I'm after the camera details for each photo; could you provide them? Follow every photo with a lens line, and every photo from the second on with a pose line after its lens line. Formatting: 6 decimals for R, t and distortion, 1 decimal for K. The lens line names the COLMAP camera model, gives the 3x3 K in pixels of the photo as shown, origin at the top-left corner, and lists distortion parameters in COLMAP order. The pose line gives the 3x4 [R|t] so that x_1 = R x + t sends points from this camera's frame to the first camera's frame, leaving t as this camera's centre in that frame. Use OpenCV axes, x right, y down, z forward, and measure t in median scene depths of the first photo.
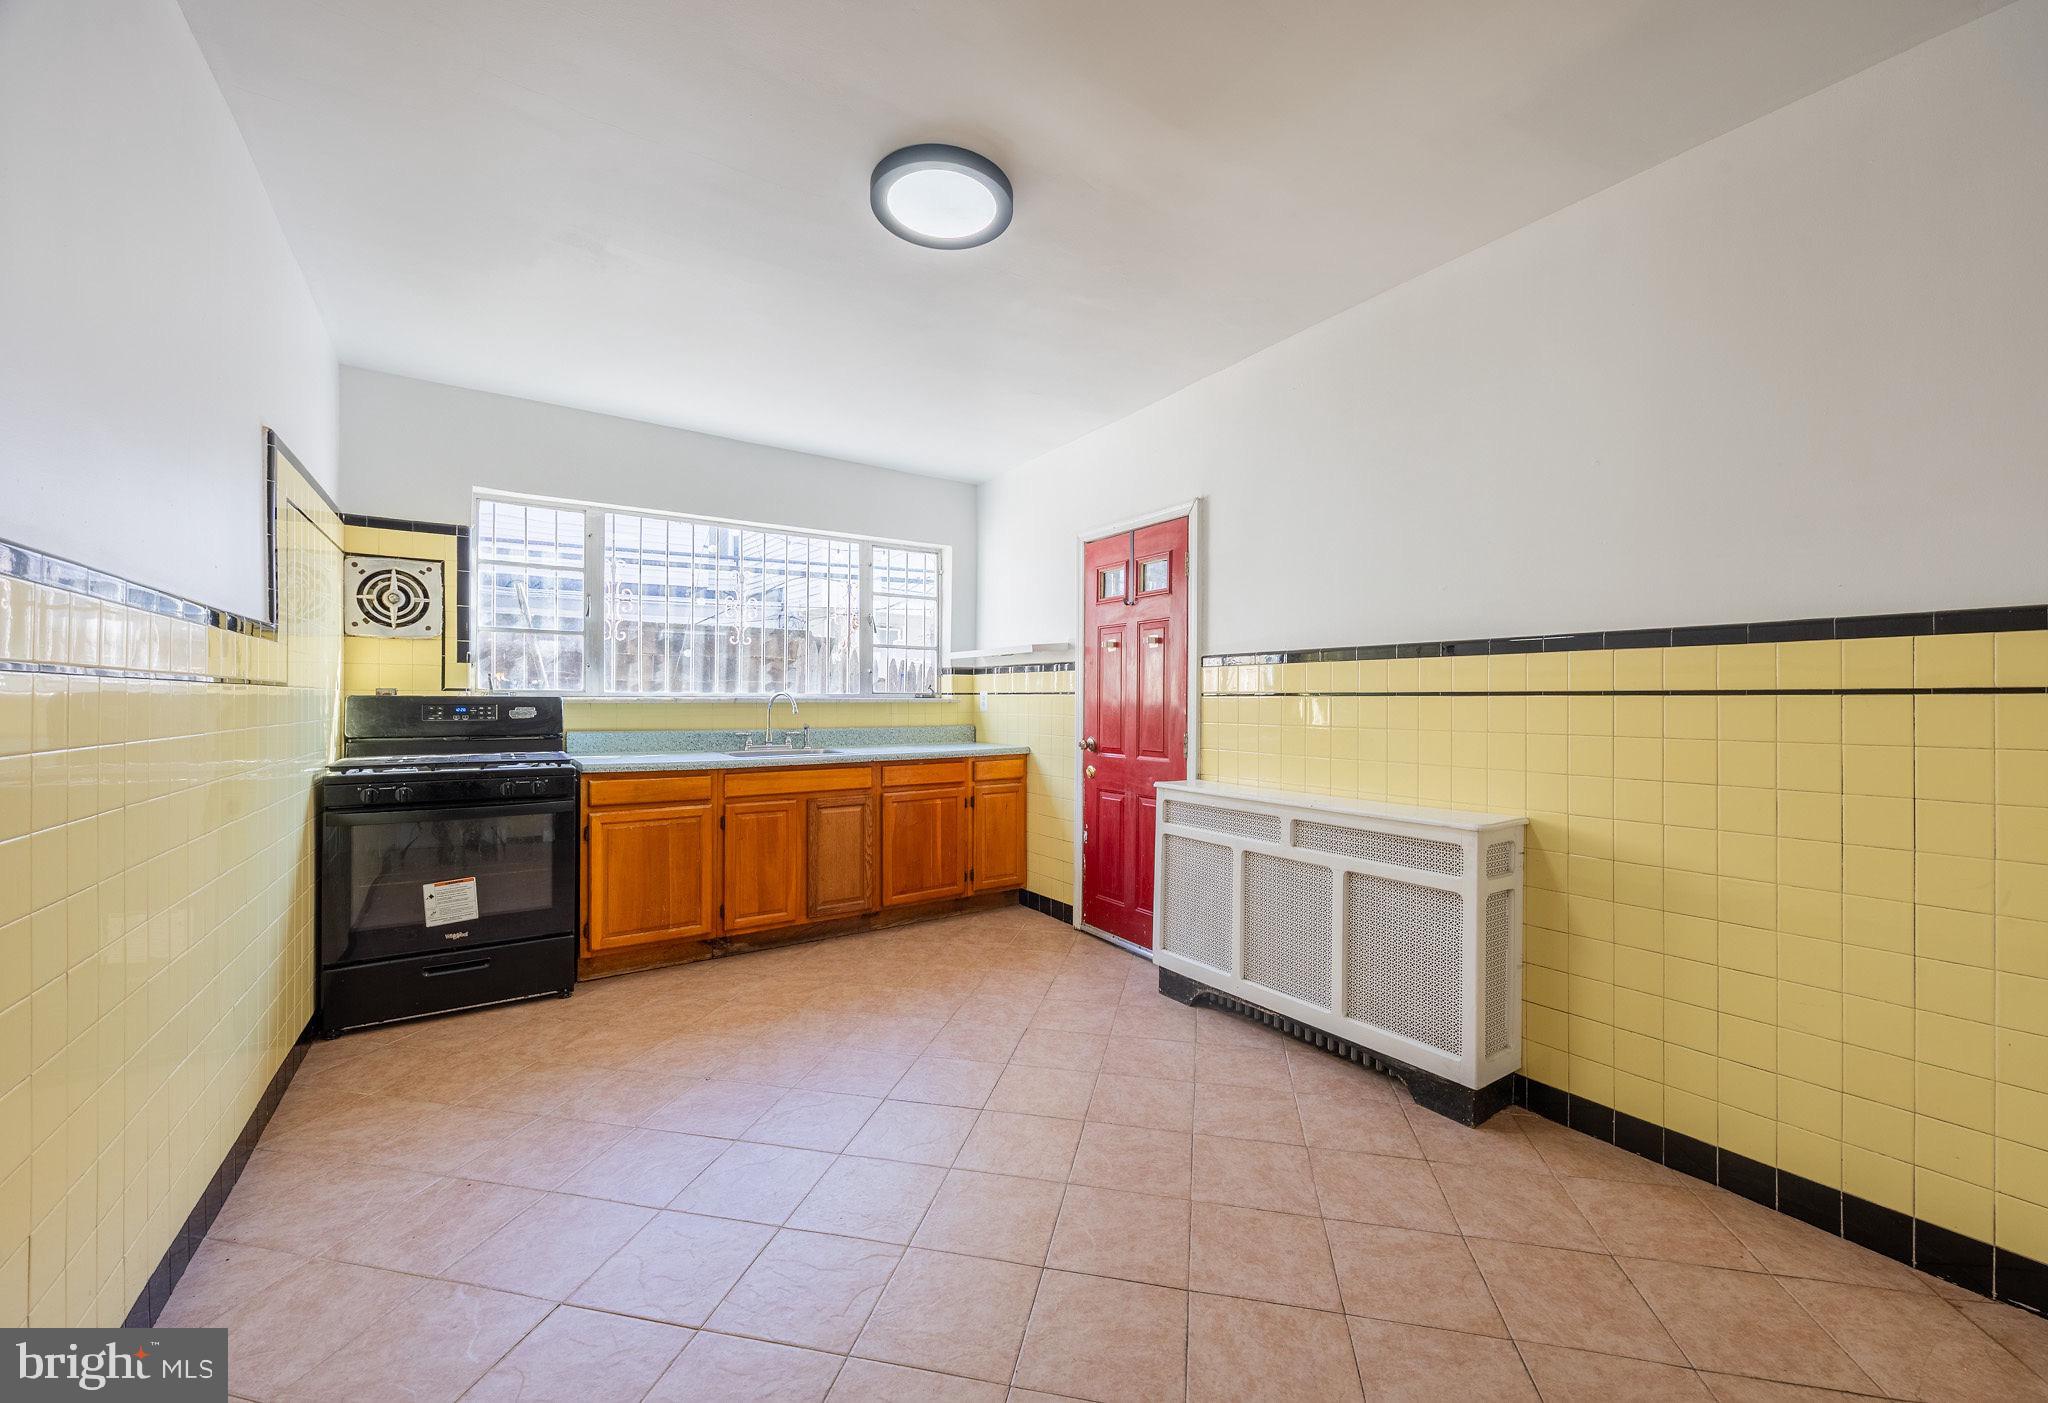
lens RADIAL K [[807.0, 0, 1053.3], [0, 807.0, 710.9], [0, 0, 1]] dist [0.000816, 0.000213]
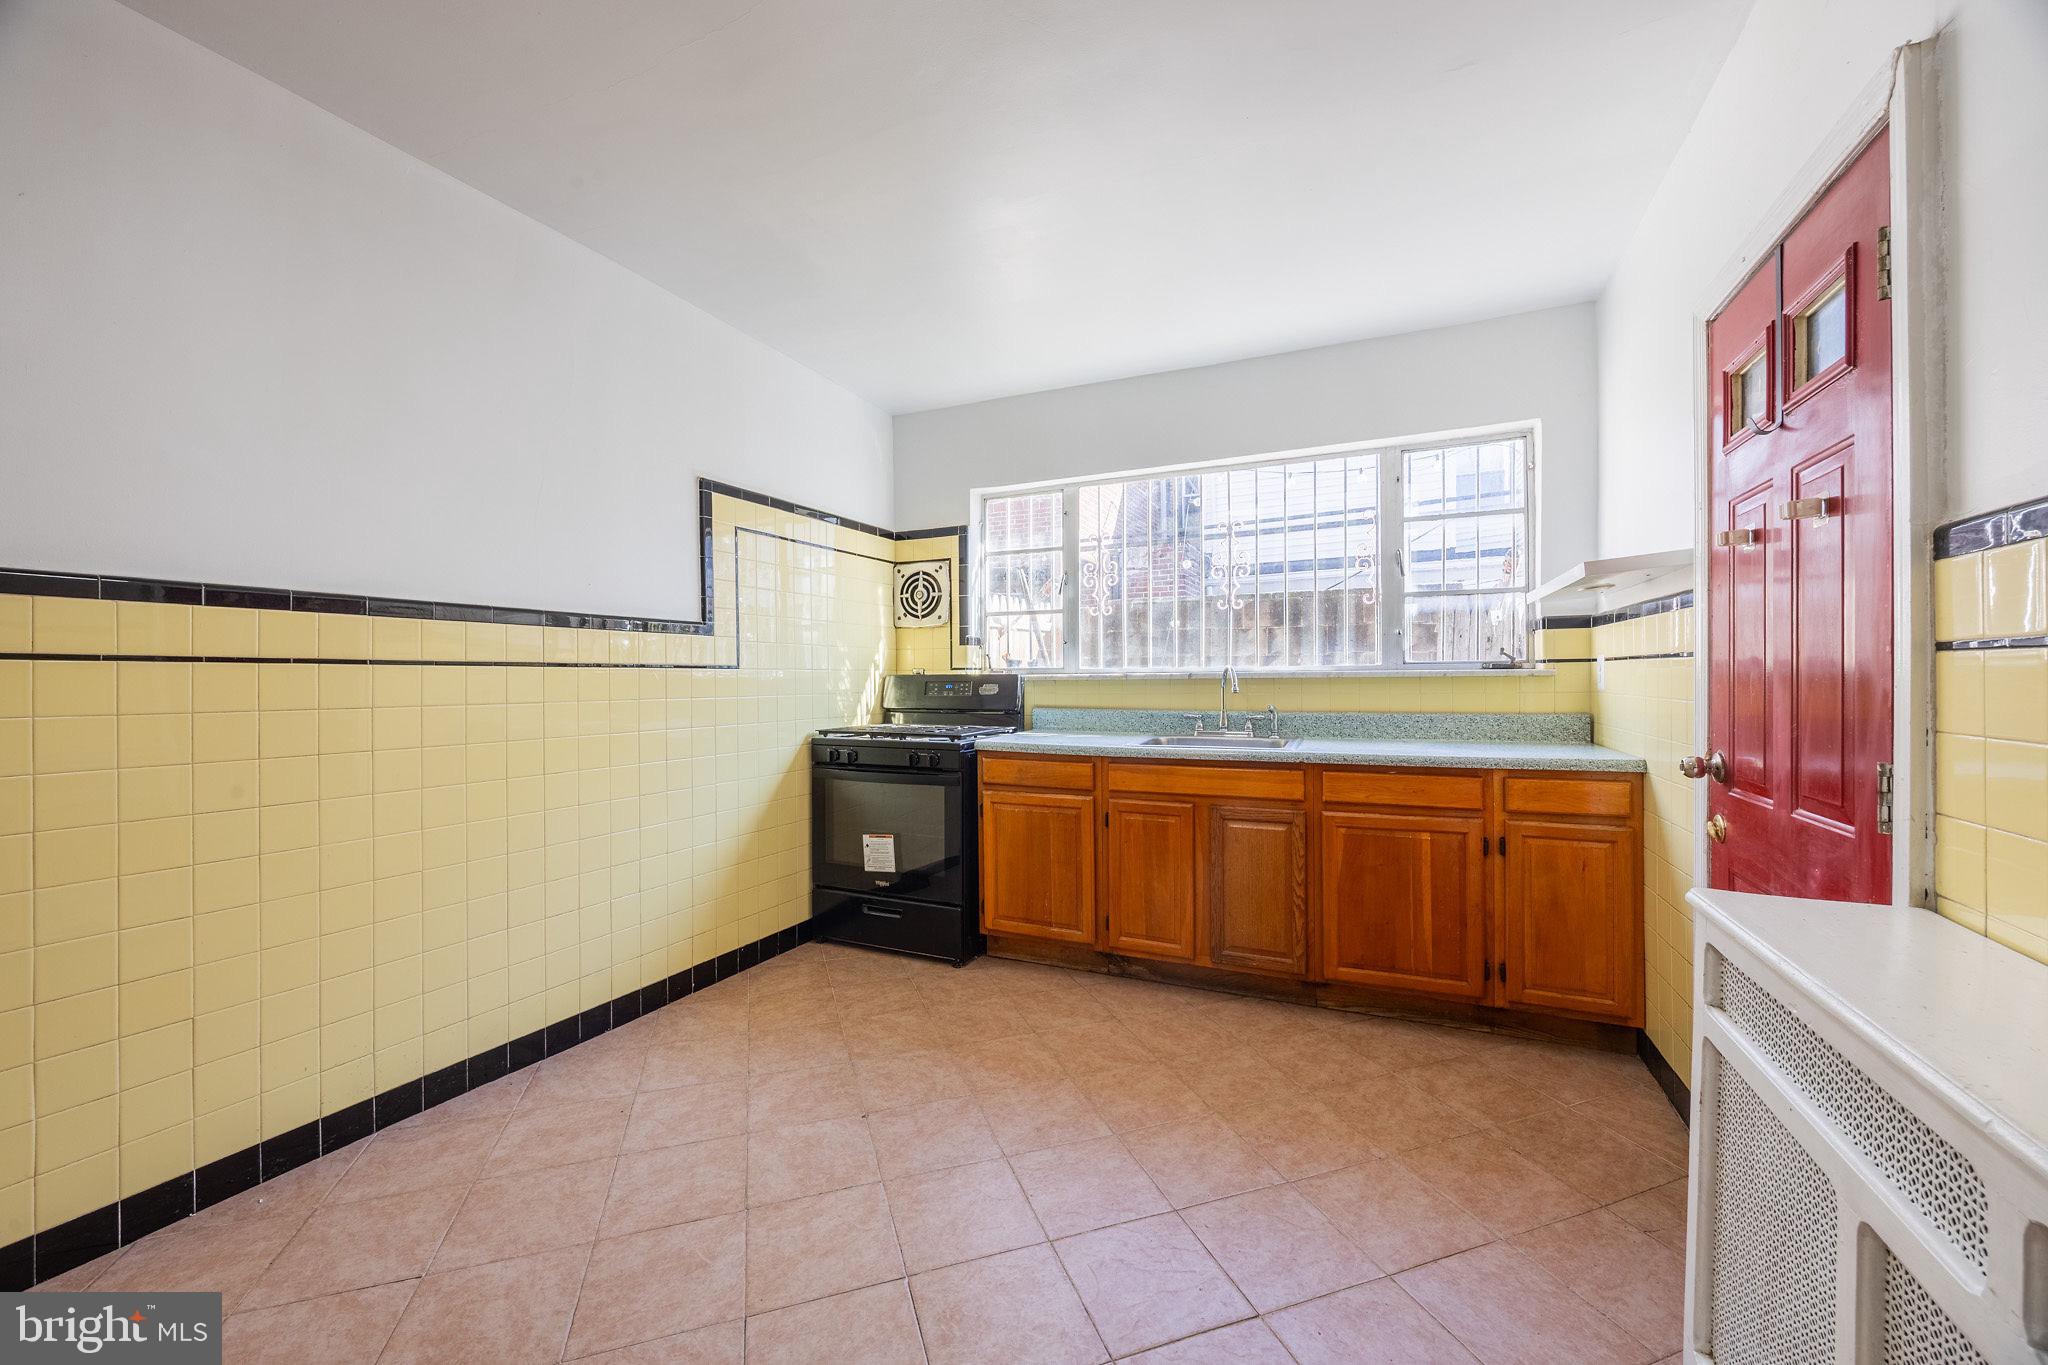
lens RADIAL K [[780.1, 0, 1020.8], [0, 780.1, 680.3], [0, 0, 1]] dist [-0.006618, -0.000216]
pose [[0.489639, -0.003000, -0.871920, 0.250757], [-0.002087, 0.999987, -0.004612, -0.004329], [0.871923, 0.004078, 0.489626, 0.485904]]
